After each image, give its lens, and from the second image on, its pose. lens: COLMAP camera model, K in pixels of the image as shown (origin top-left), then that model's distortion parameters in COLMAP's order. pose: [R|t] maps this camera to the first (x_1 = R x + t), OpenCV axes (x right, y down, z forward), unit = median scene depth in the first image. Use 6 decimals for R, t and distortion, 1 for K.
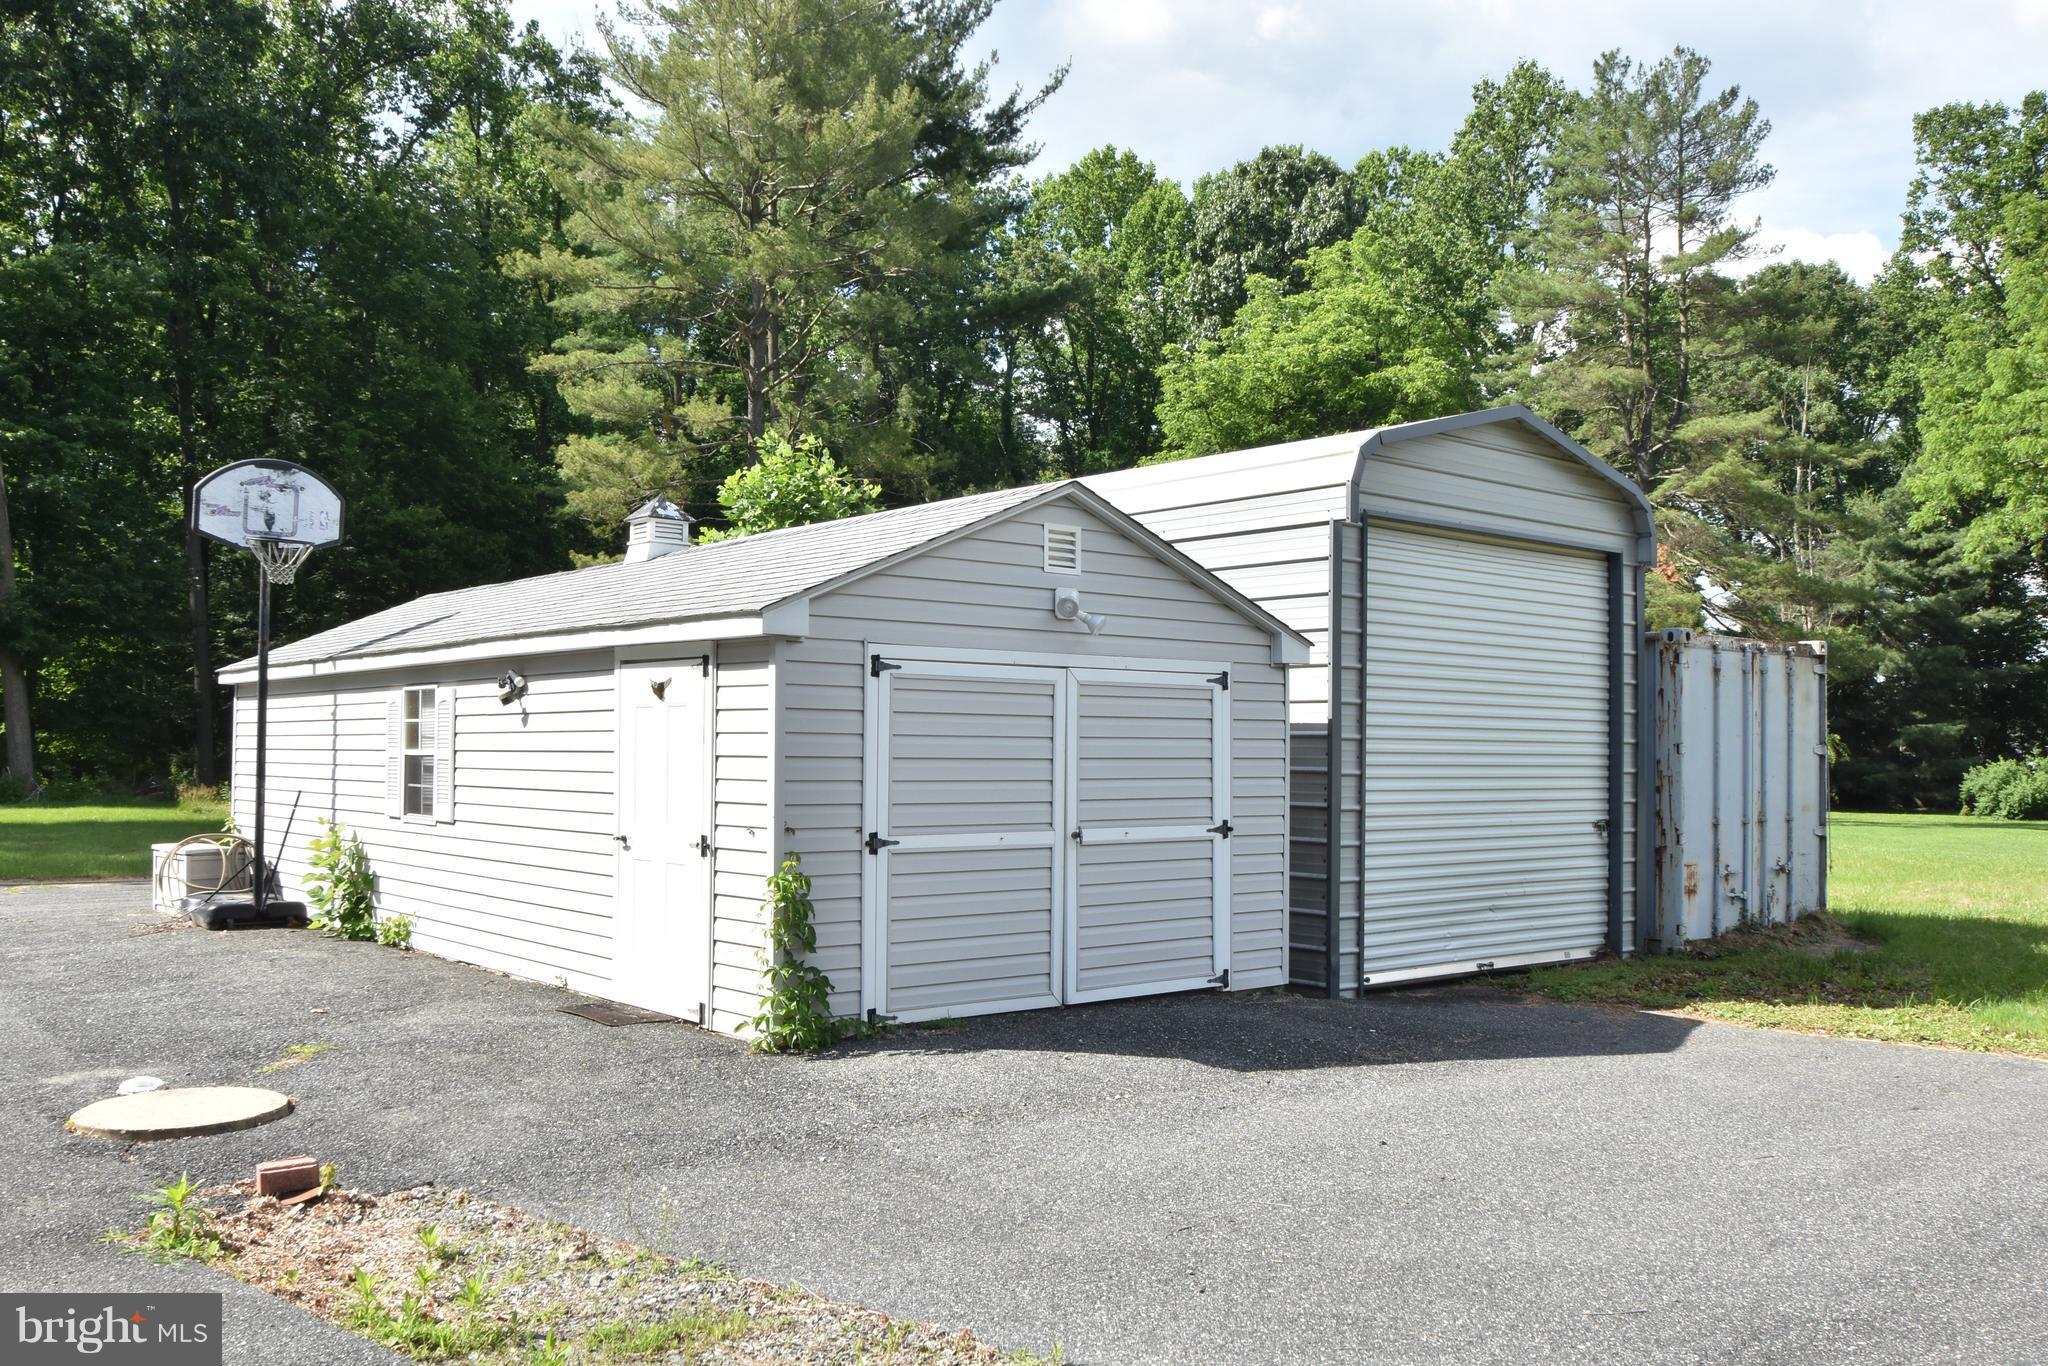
lens RADIAL K [[1451.5, 0, 957.2], [0, 1451.5, 736.6], [0, 0, 1]] dist [-0.003936, -0.001076]
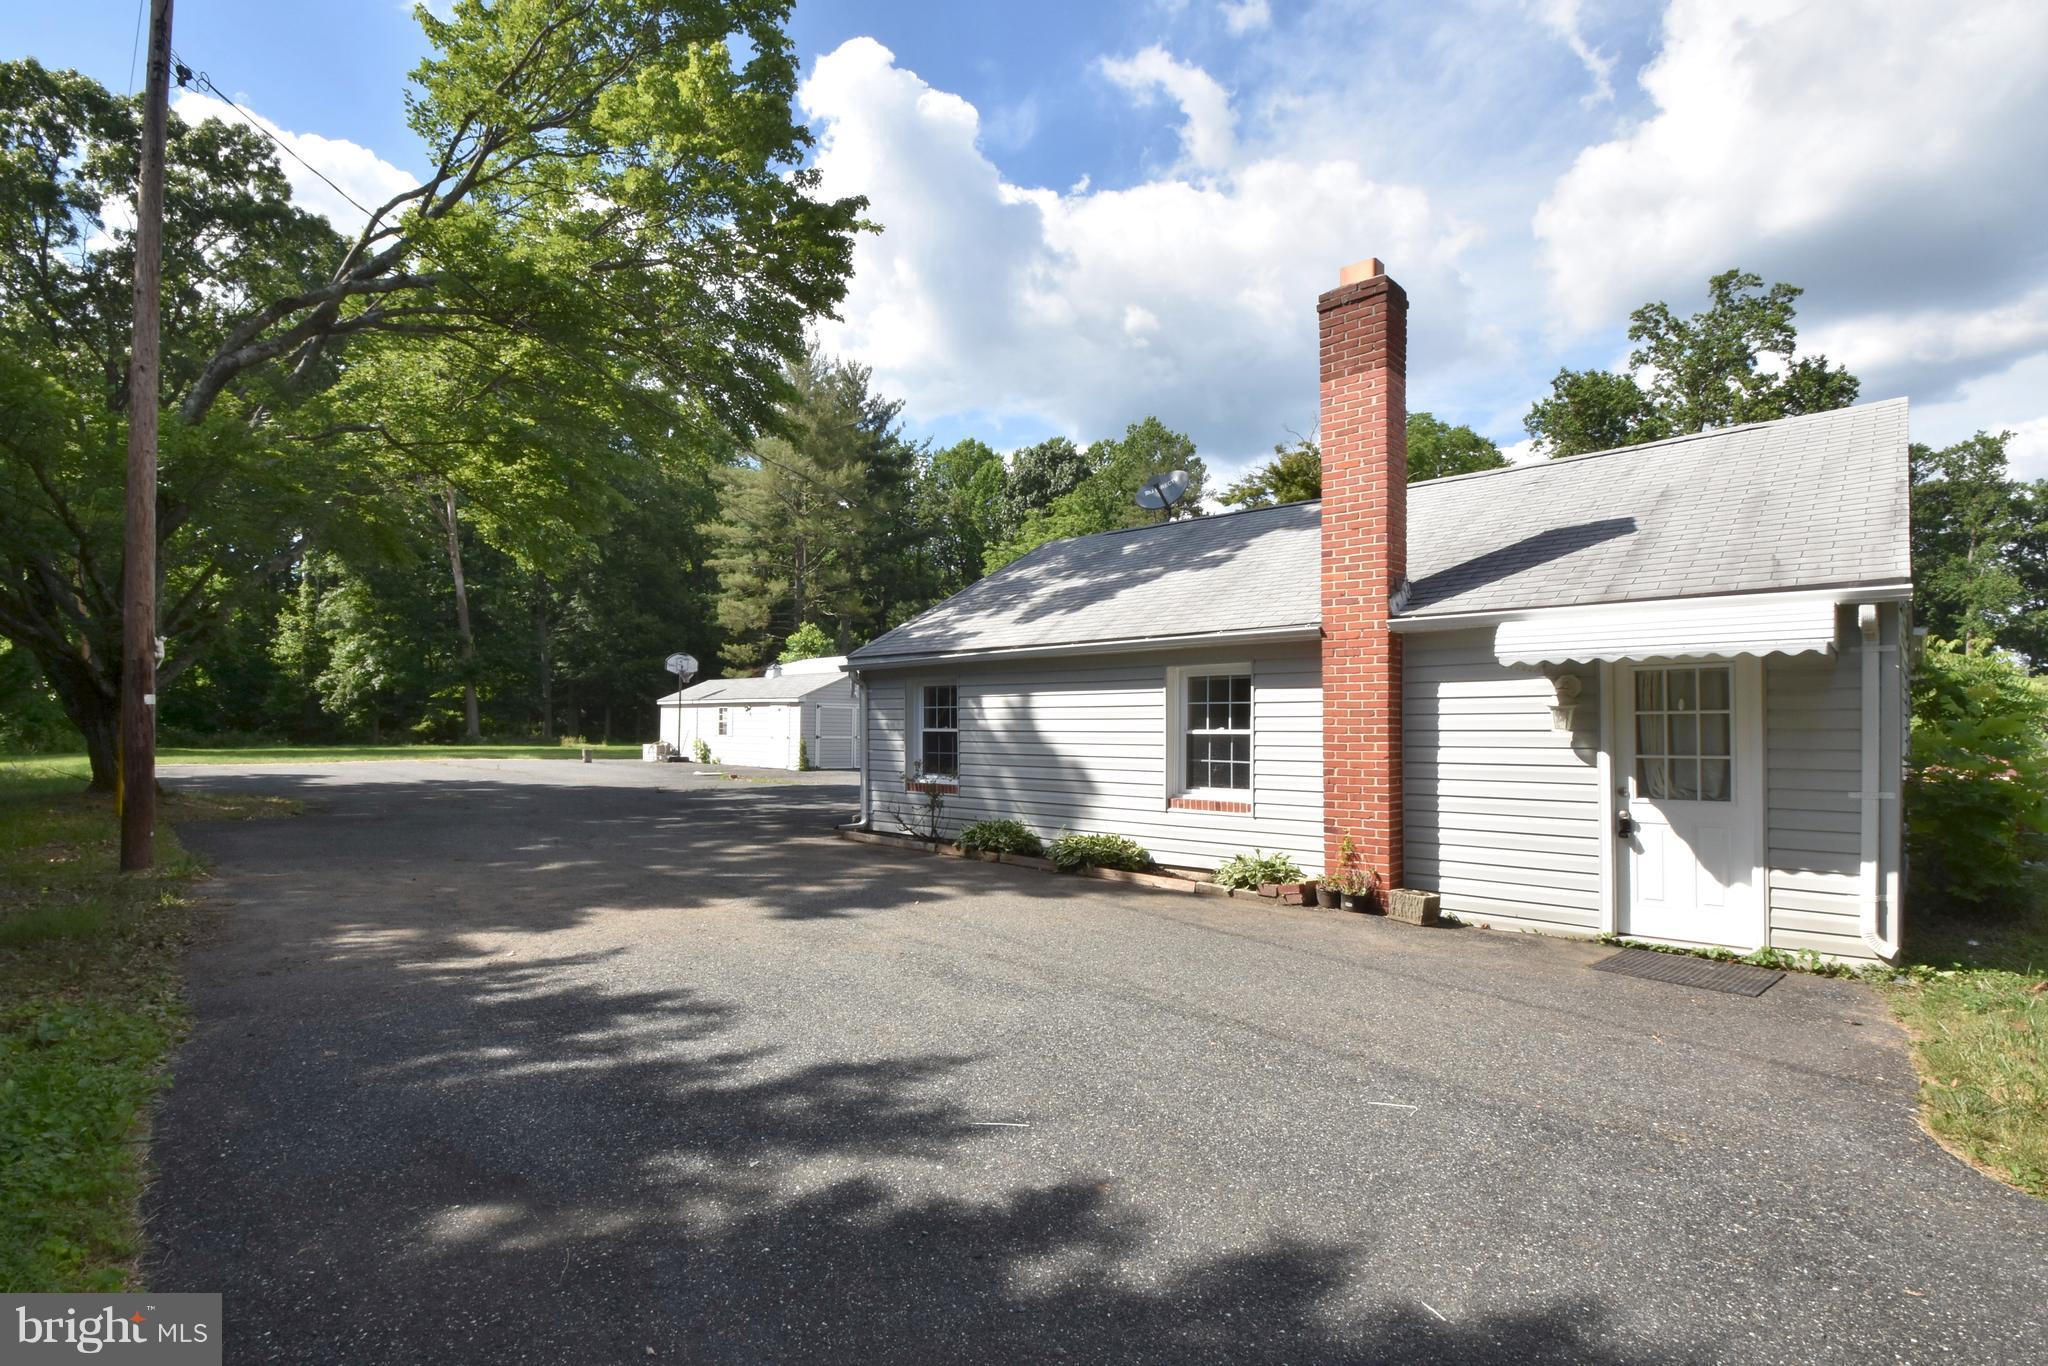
lens RADIAL K [[899.4, 0, 1000.2], [0, 899.4, 713.3], [0, 0, 1]] dist [0.012396, -0.013074]
pose [[0.996554, 0.005486, 0.082769, 0.076396], [-0.005058, 0.999973, -0.005376, -0.001156], [-0.082797, 0.004939, 0.996554, -0.545200]]
